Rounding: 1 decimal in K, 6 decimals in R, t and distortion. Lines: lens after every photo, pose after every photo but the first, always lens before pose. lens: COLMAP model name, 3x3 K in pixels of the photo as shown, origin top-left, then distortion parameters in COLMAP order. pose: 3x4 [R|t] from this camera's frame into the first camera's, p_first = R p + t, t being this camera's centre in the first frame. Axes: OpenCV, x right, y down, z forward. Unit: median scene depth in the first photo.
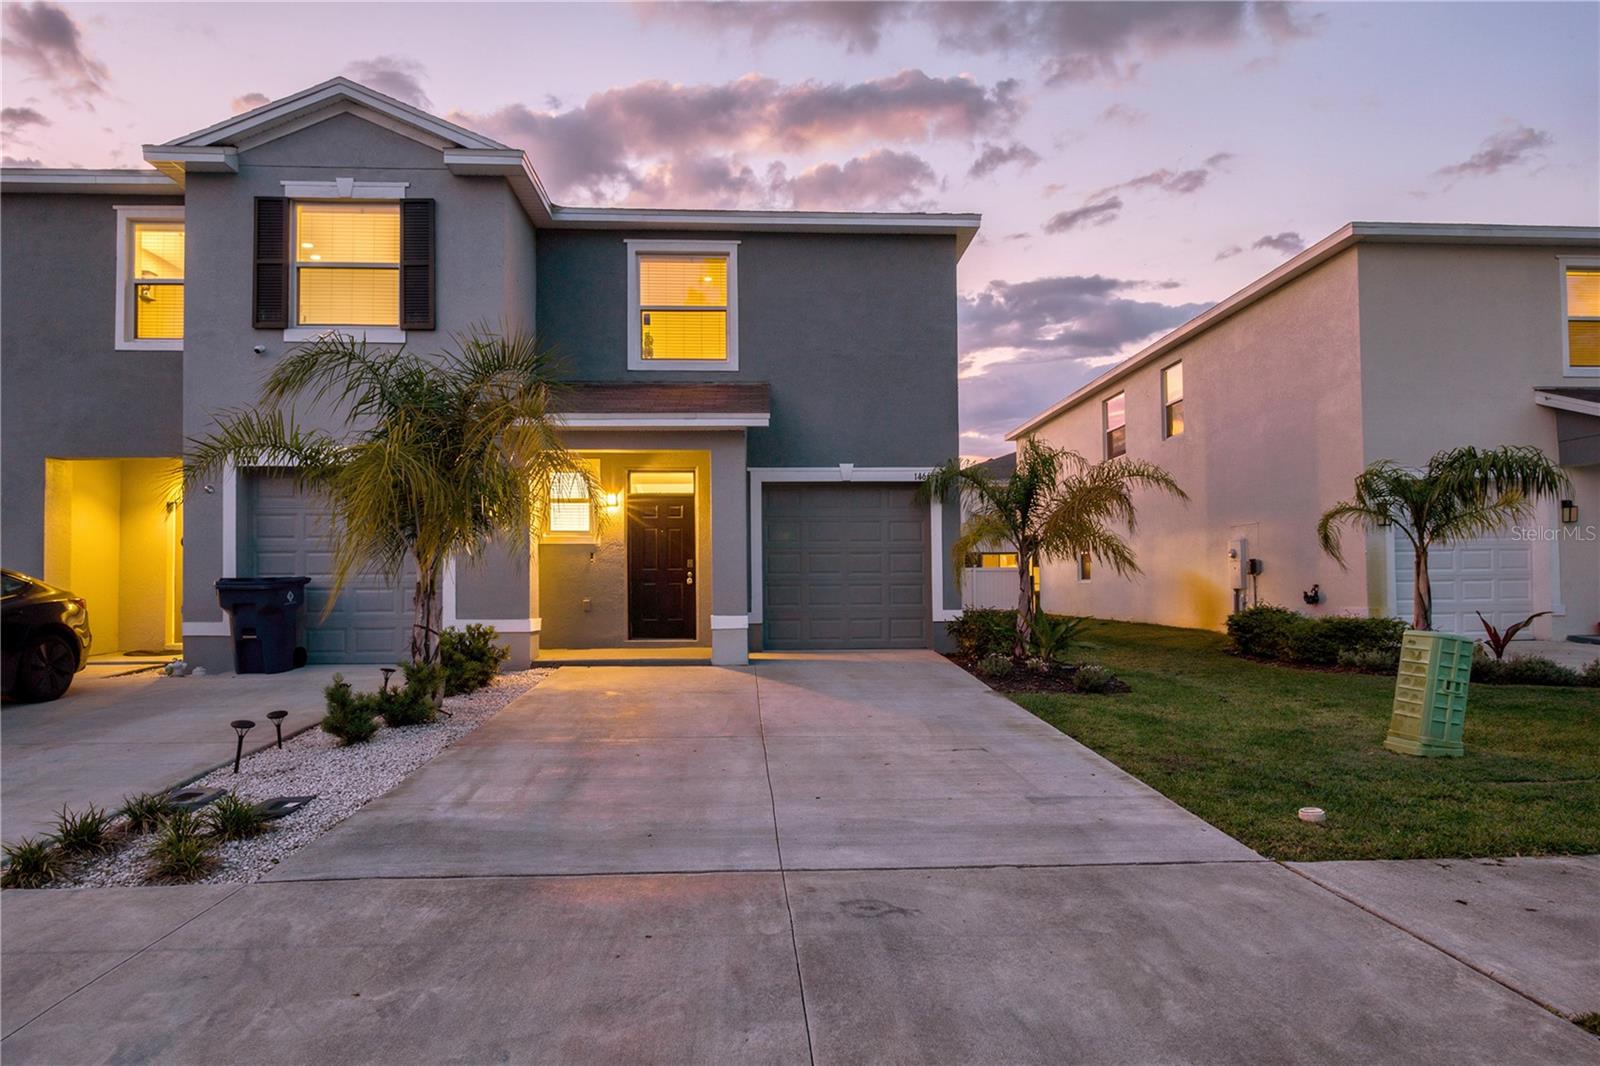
lens RADIAL K [[815.3, 0, 821.8], [0, 815.3, 552.0], [0, 0, 1]] dist [-0.008619, -0.000645]
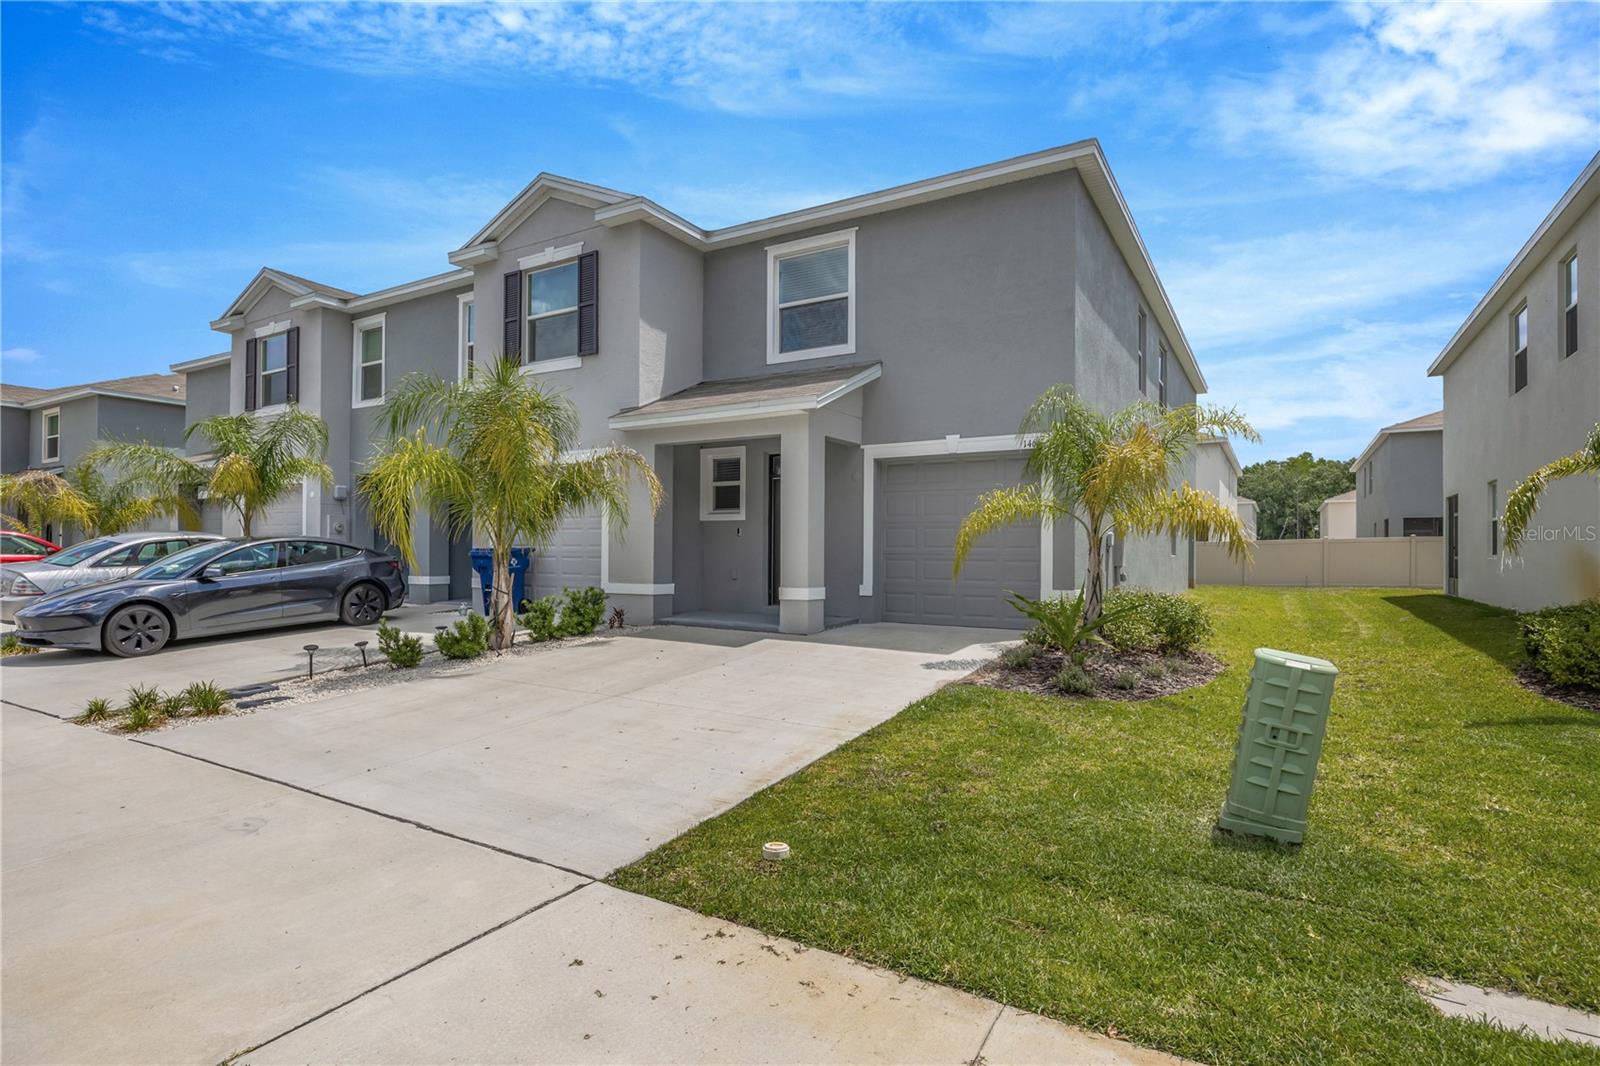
lens RADIAL K [[787.8, 0, 815.0], [0, 787.8, 533.7], [0, 0, 1]] dist [-0.002633, -0.000083]
pose [[0.839153, -0.000628, -0.543895, 0.483440], [0.010291, 0.999839, 0.014722, -0.008809], [0.543798, -0.017951, 0.839024, 0.150397]]
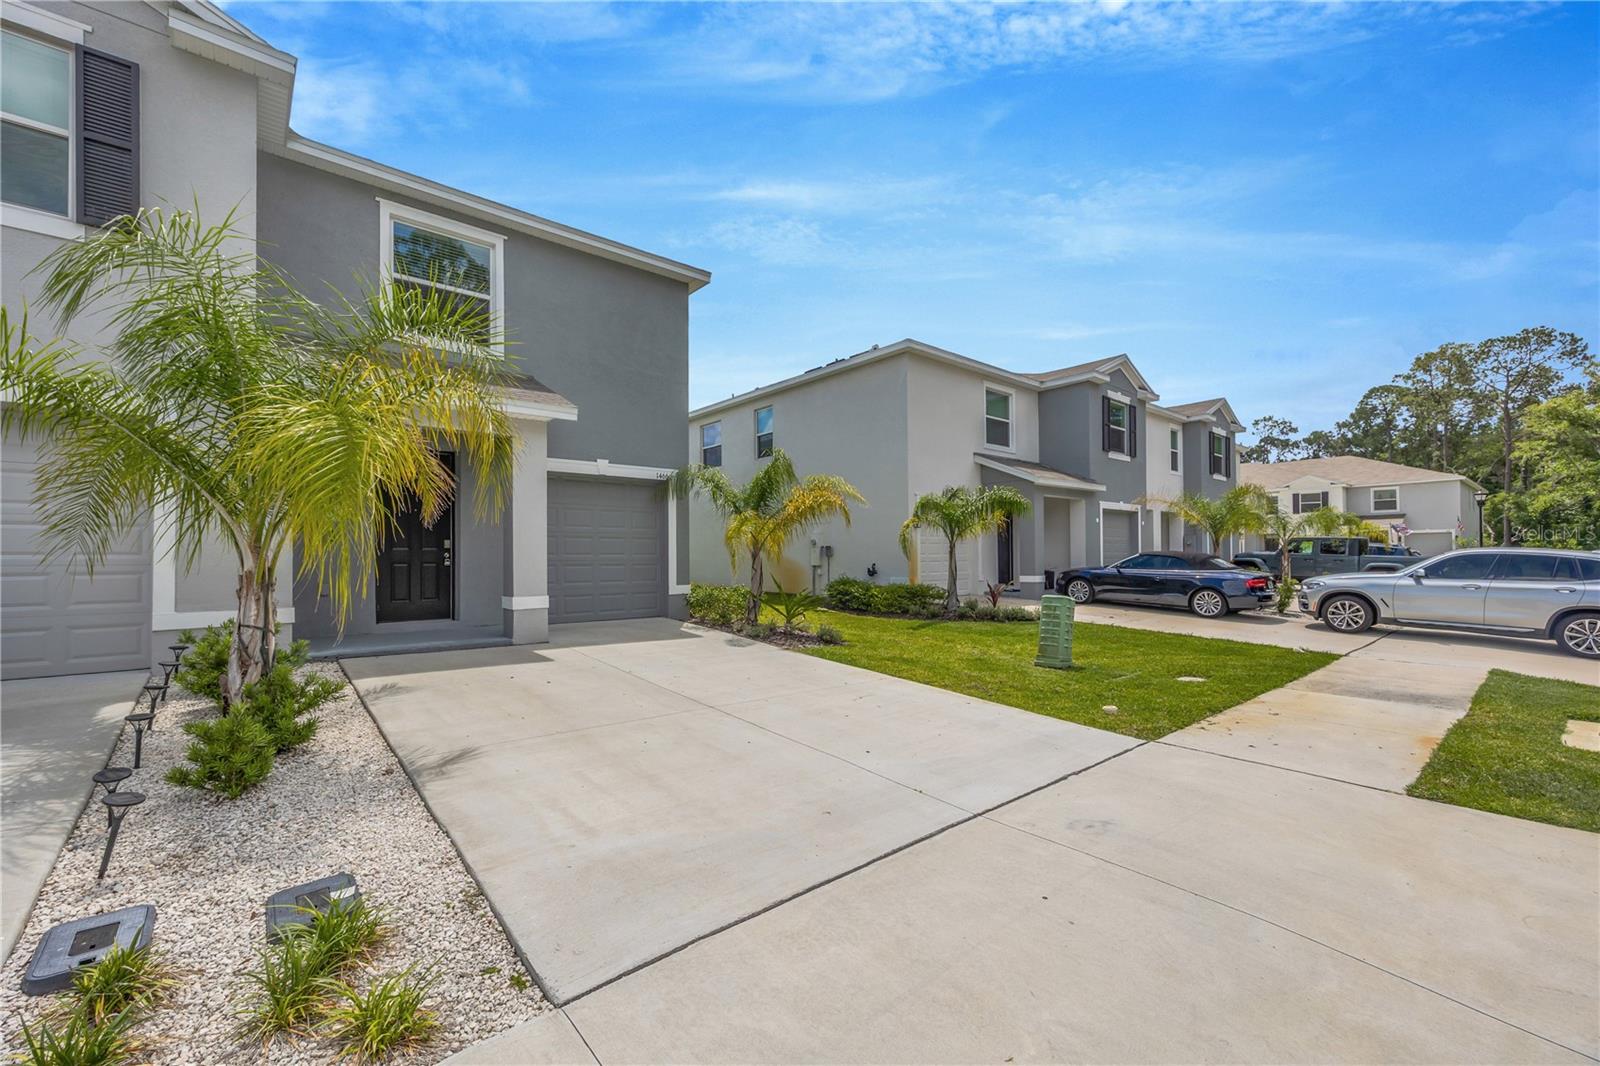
lens RADIAL K [[620.0, 0, 798.3], [0, 620.0, 545.7], [0, 0, 1]] dist [0.001405, -0.000490]
pose [[0.810888, 0.015938, 0.584984, -0.304908], [-0.028335, 0.999526, 0.012044, -0.006814], [-0.584515, -0.026342, 0.810955, 0.152698]]
